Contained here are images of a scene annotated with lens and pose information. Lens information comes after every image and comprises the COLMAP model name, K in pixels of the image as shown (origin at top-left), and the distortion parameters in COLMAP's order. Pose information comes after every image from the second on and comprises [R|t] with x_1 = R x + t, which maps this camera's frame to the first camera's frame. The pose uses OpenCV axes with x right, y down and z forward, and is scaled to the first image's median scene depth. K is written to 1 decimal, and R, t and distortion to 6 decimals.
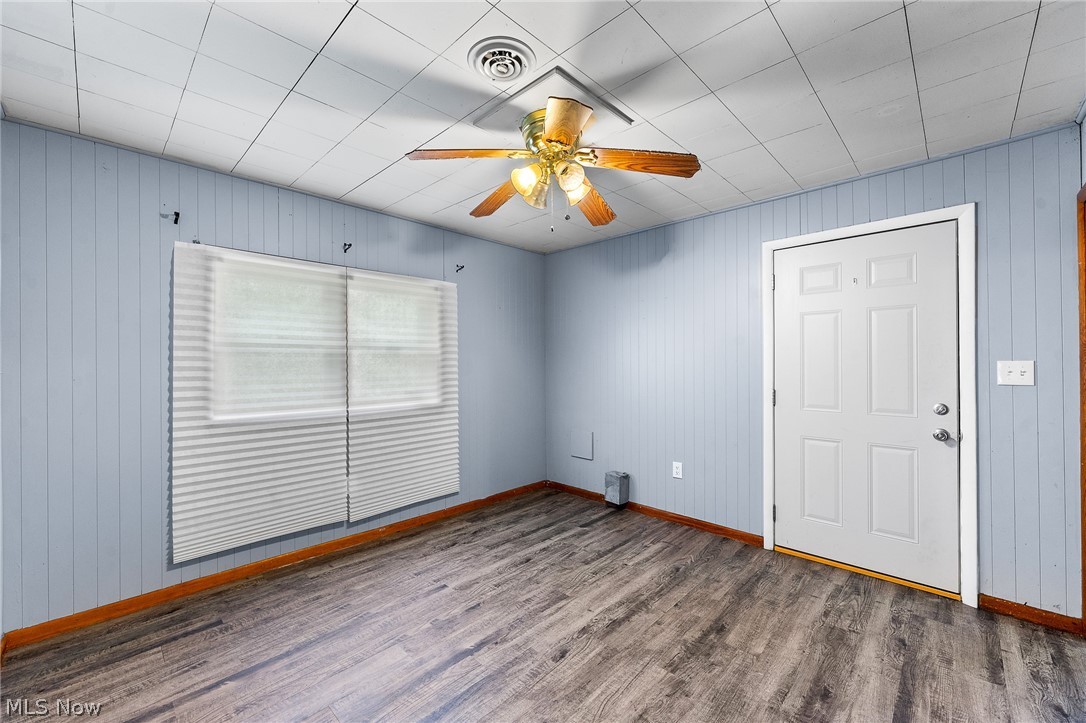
lens RADIAL K [[443.4, 0, 542.0], [0, 443.4, 360.6], [0, 0, 1]] dist [0.007987, 0.000098]
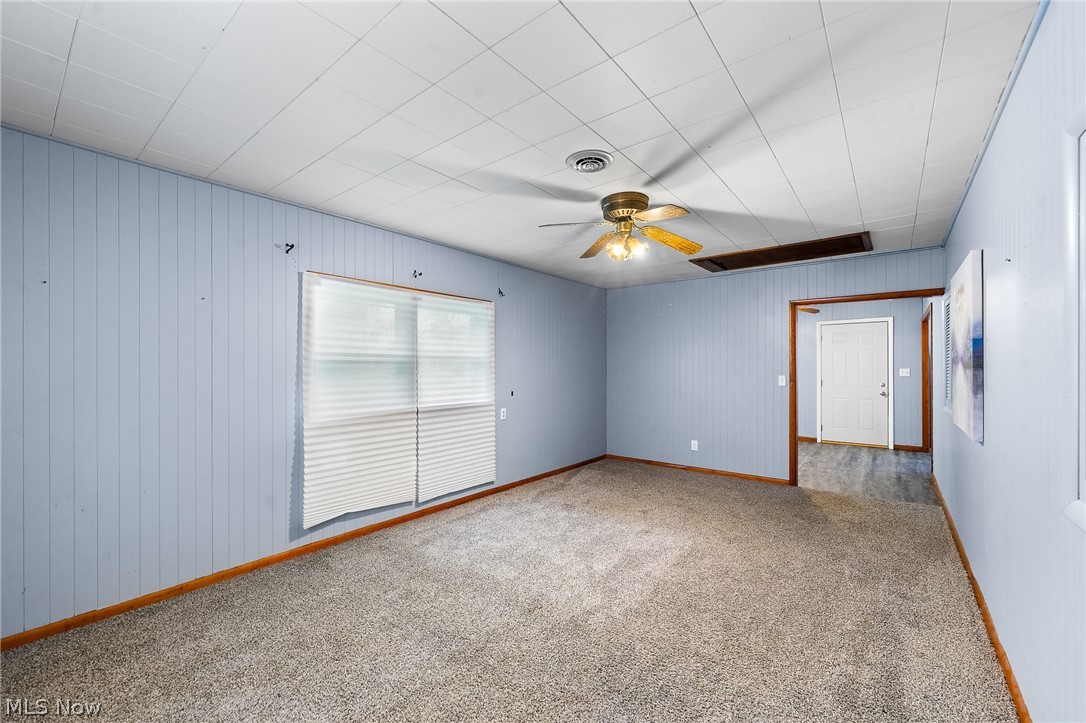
lens RADIAL K [[435.6, 0, 543.0], [0, 435.6, 367.2], [0, 0, 1]] dist [0.000837, 0.000010]
pose [[0.994184, 0.001224, 0.107686, -0.242430], [-0.001218, 0.999999, -0.000116, -0.000740], [-0.107686, -0.000016, 0.994185, -0.238576]]
